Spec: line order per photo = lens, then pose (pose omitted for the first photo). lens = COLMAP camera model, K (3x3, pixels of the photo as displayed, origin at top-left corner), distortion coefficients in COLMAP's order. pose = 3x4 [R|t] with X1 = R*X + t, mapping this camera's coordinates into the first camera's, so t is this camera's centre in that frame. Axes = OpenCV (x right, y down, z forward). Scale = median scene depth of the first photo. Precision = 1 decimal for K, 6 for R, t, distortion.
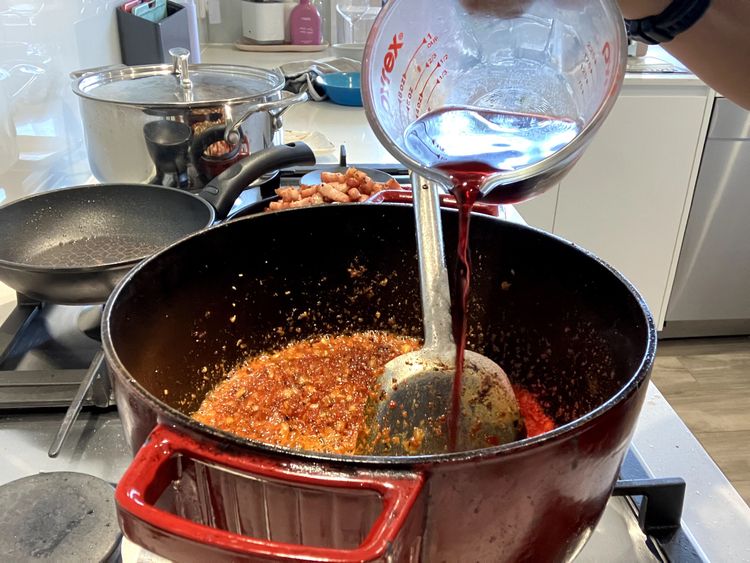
lens RADIAL K [[681.9, 0, 373.8], [0, 681.9, 285.6], [0, 0, 1]] dist [0.031890, -0.080690]
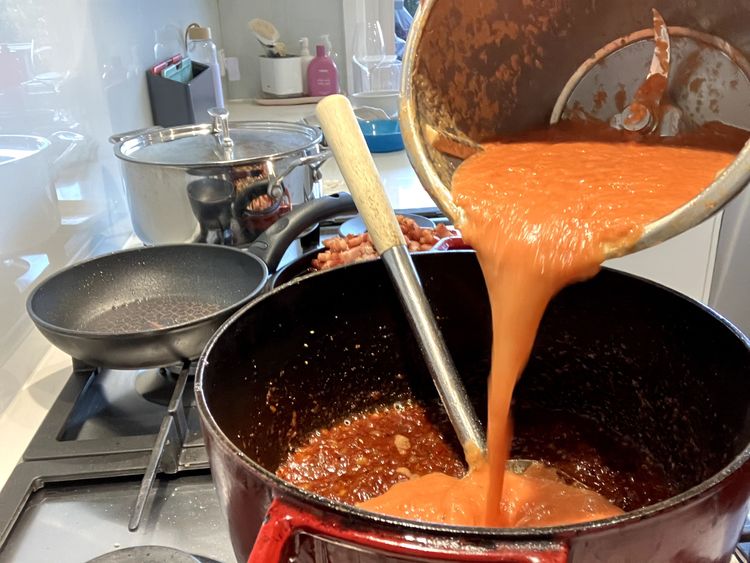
lens RADIAL K [[681.9, 0, 370.9], [0, 681.9, 281.3], [0, 0, 1]] dist [0.031890, -0.080690]
pose [[0.998288, -0.052970, -0.024809, -0.048757], [0.051187, 0.996392, -0.067690, -0.010292], [0.028305, 0.066304, 0.997398, 0.010957]]
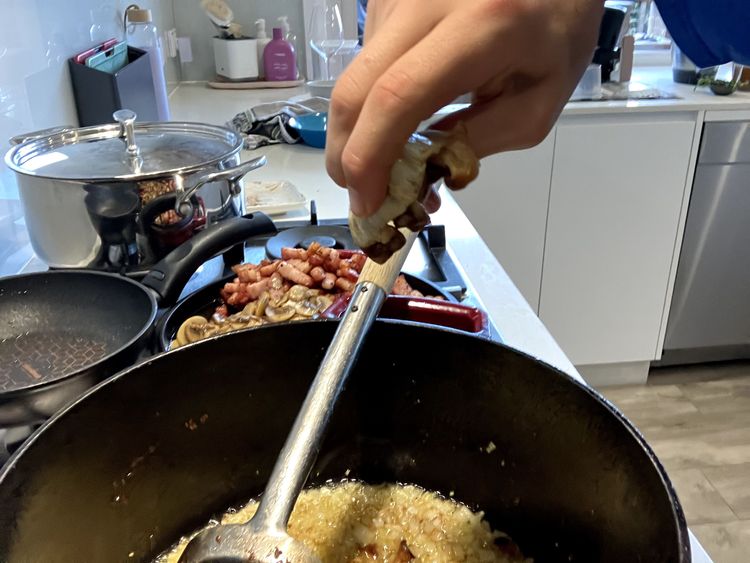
lens RADIAL K [[681.9, 0, 376.9], [0, 681.9, 278.1], [0, 0, 1]] dist [0.031890, -0.080690]
pose [[0.999231, -0.035734, 0.016109, 0.030173], [0.036297, 0.998689, -0.036096, -0.083534], [-0.014798, 0.036653, 0.999218, 0.095488]]
